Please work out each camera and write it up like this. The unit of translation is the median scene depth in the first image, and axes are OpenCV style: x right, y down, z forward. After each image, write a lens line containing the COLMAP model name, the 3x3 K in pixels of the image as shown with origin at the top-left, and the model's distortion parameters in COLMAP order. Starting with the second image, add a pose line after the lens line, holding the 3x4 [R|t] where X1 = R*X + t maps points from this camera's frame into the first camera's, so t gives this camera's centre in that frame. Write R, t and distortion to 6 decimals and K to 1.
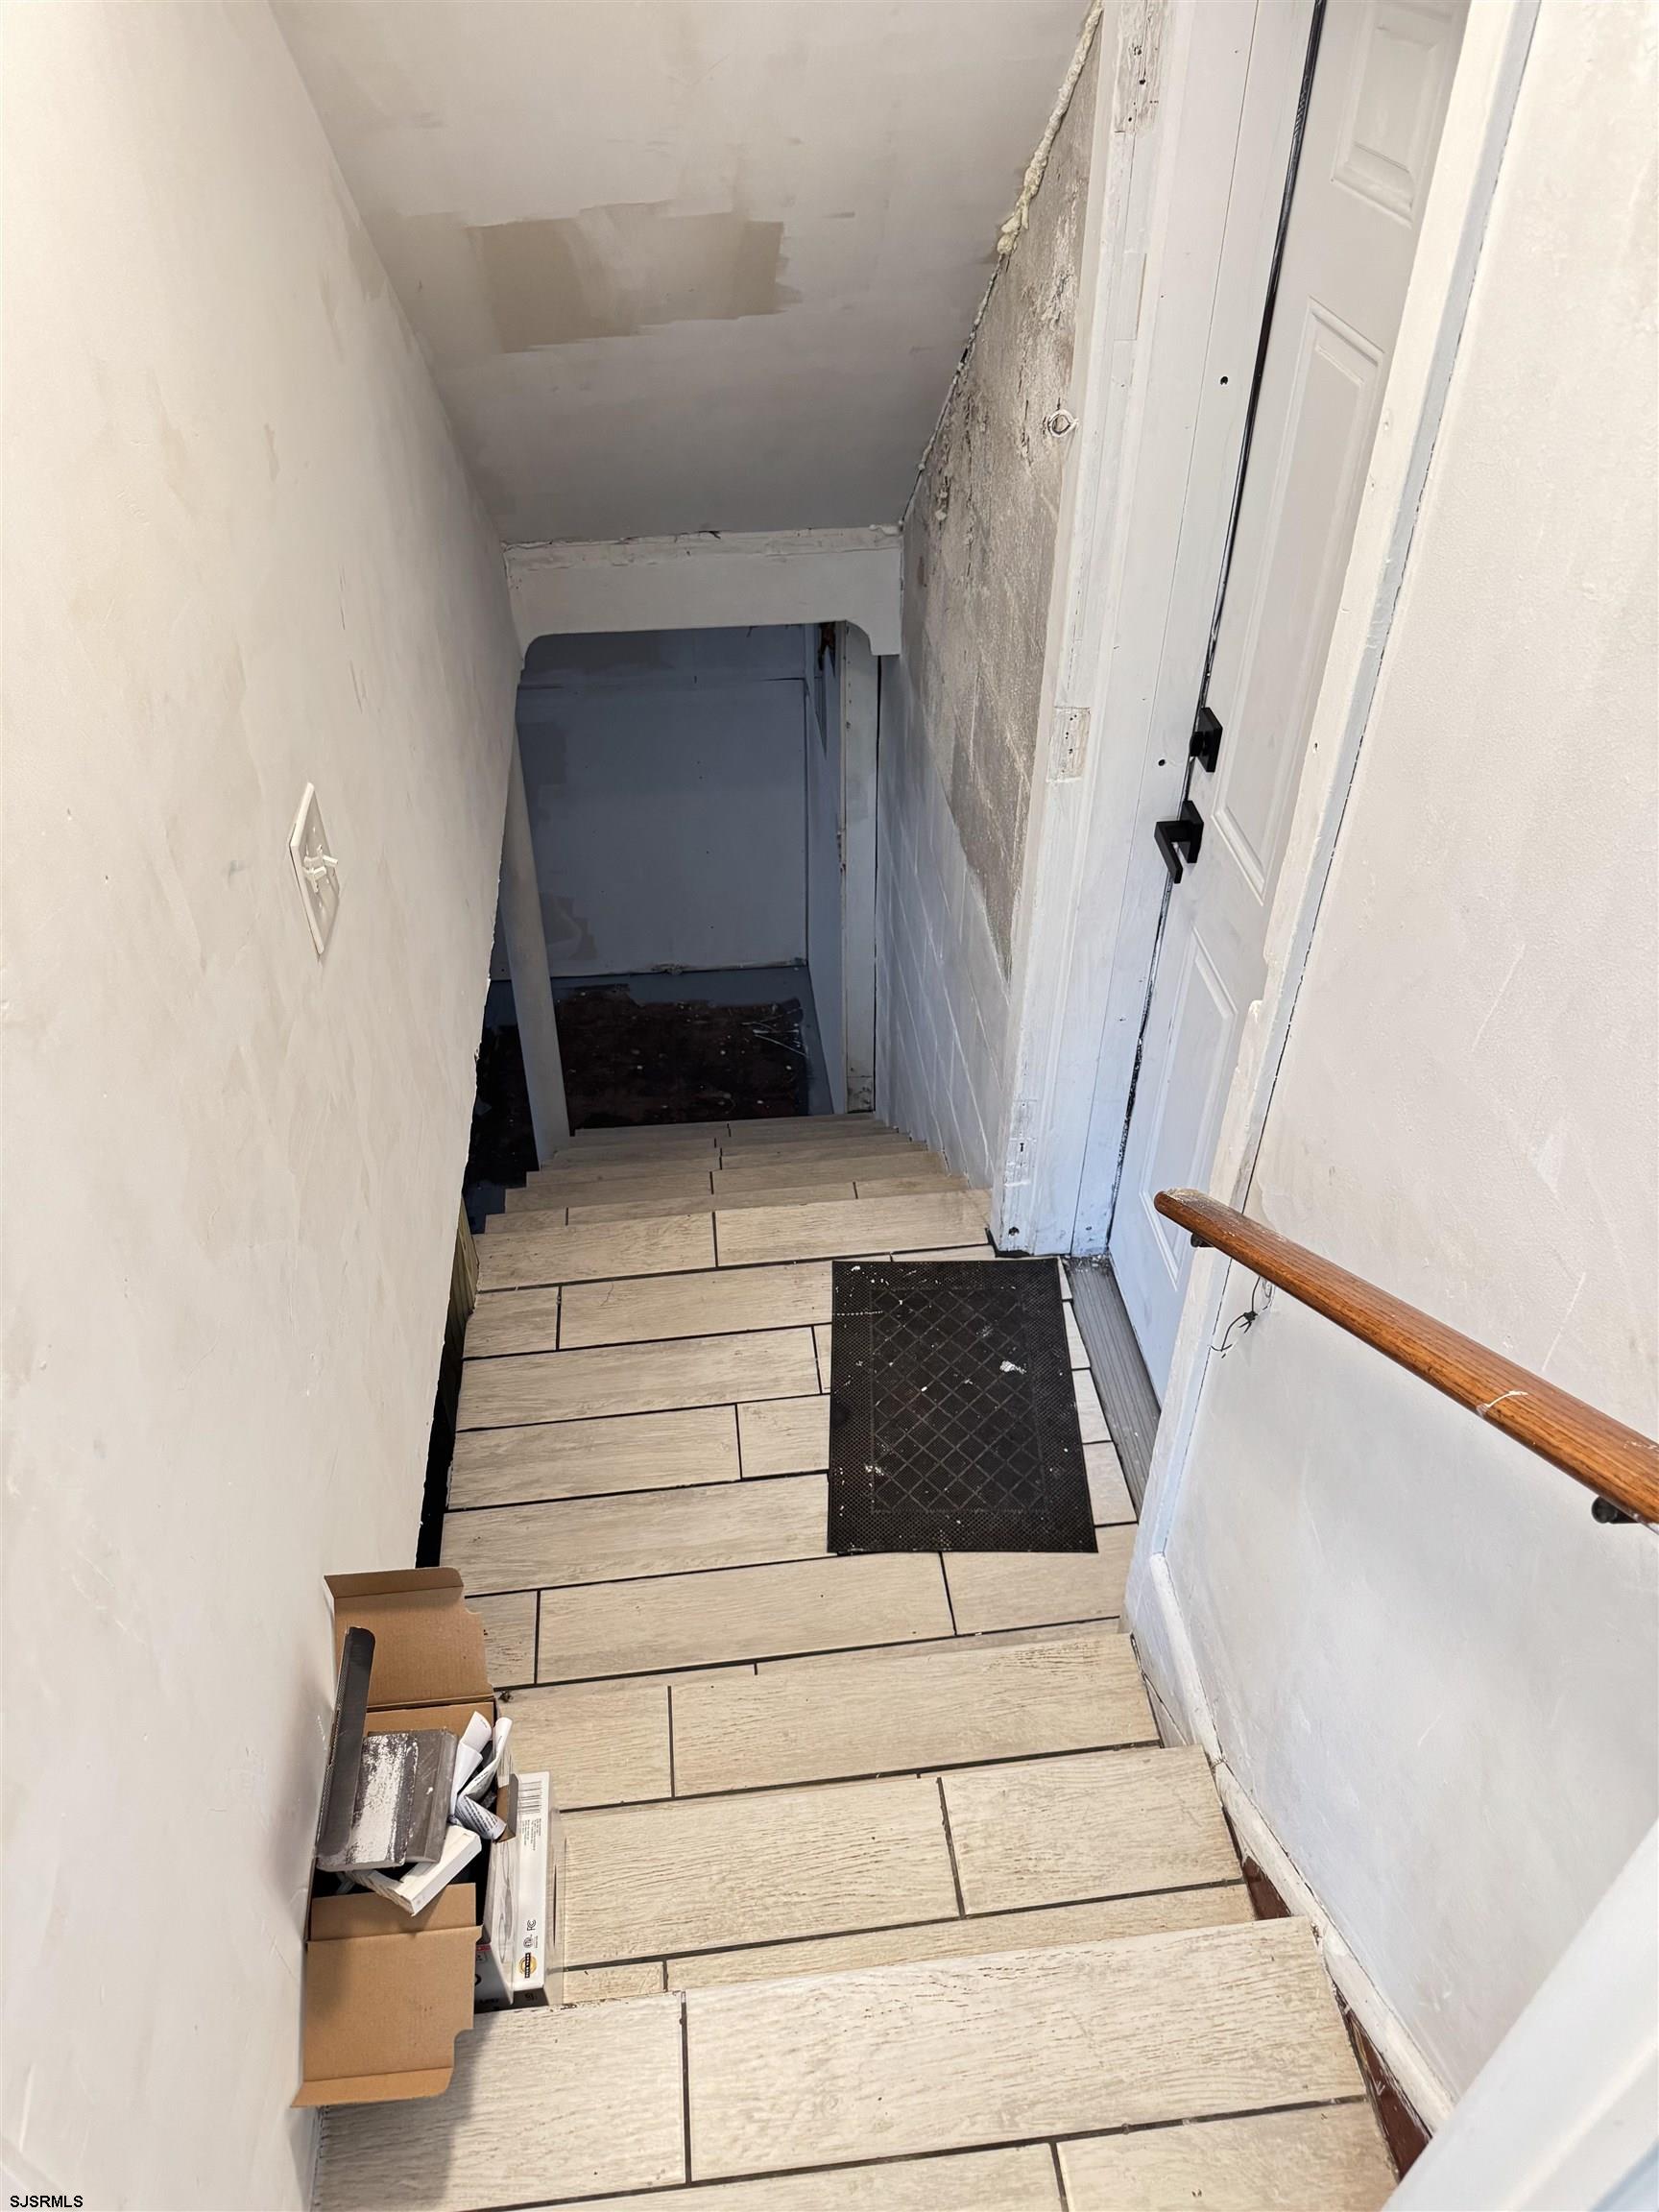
lens RADIAL K [[1559.6, 0, 829.5], [0, 1559.6, 1106.0], [0, 0, 1]] dist [0.134734, -0.000612]
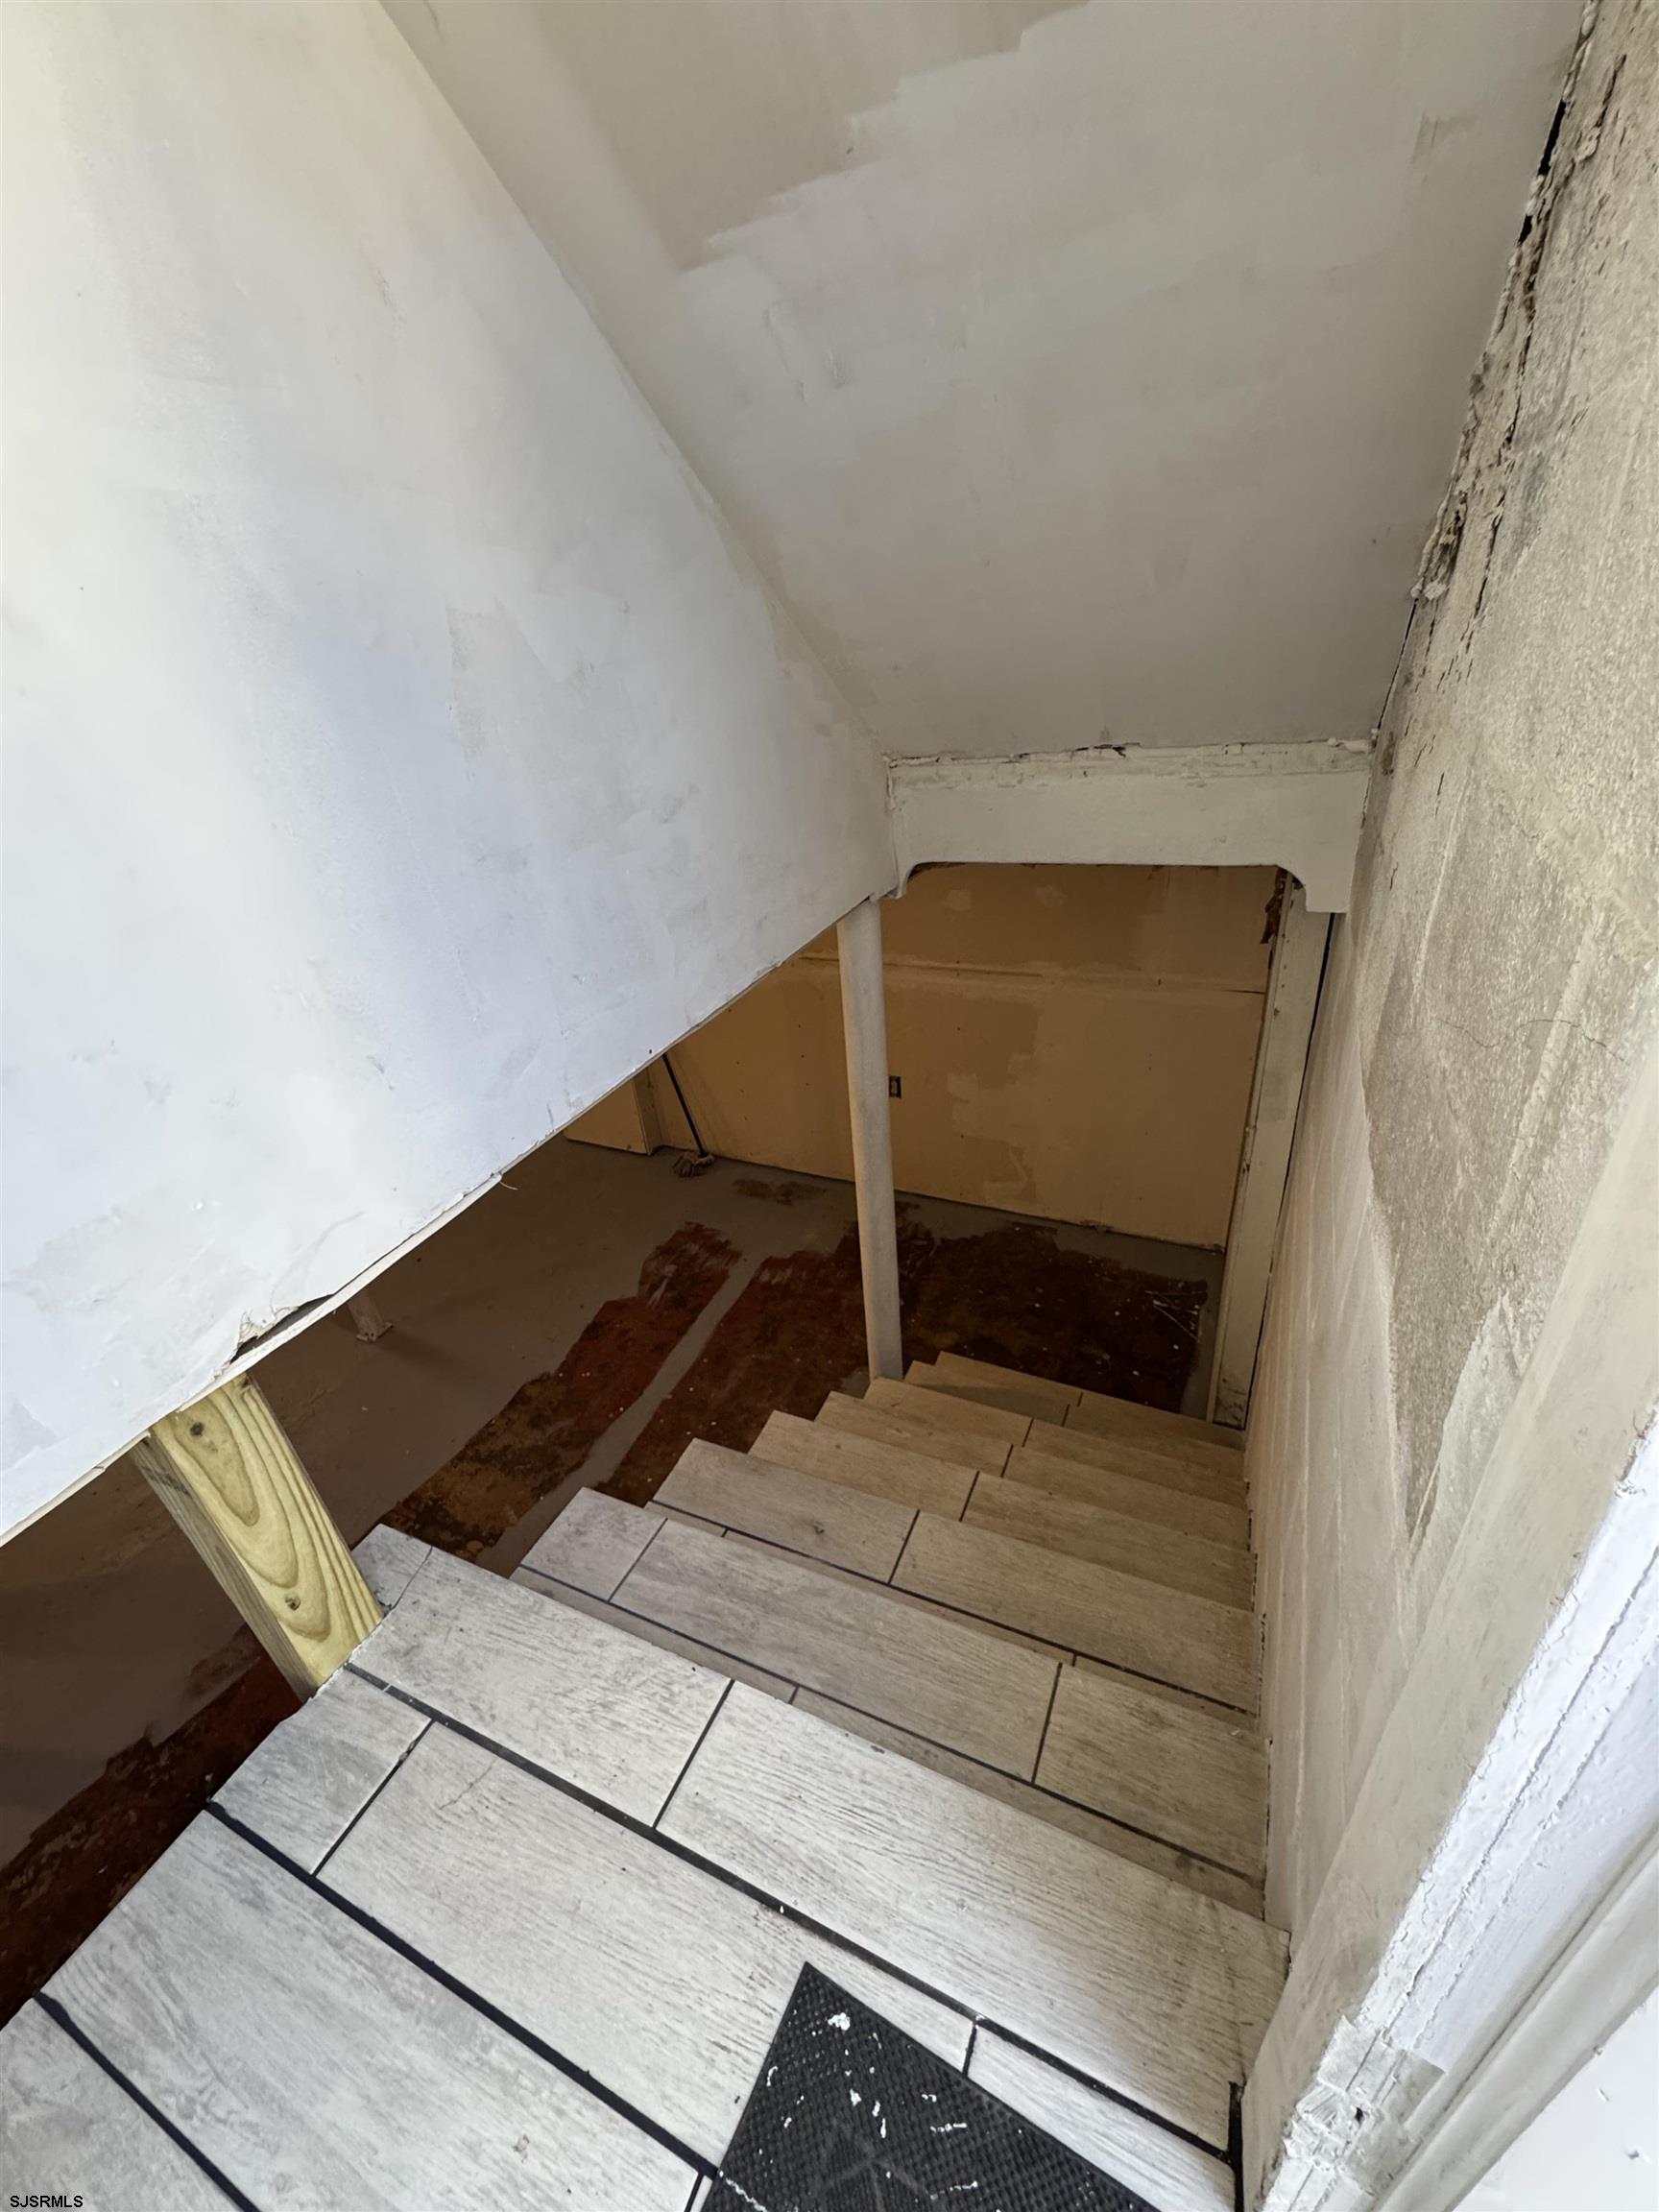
lens RADIAL K [[882.5, 0, 834.6], [0, 882.5, 1105.1], [0, 0, 1]] dist [-0.005233, 0.001109]
pose [[0.852178, 0.179406, -0.491534, 0.062462], [-0.264014, 0.958466, -0.107892, -0.087601], [0.451762, 0.221715, 0.864149, 0.561960]]
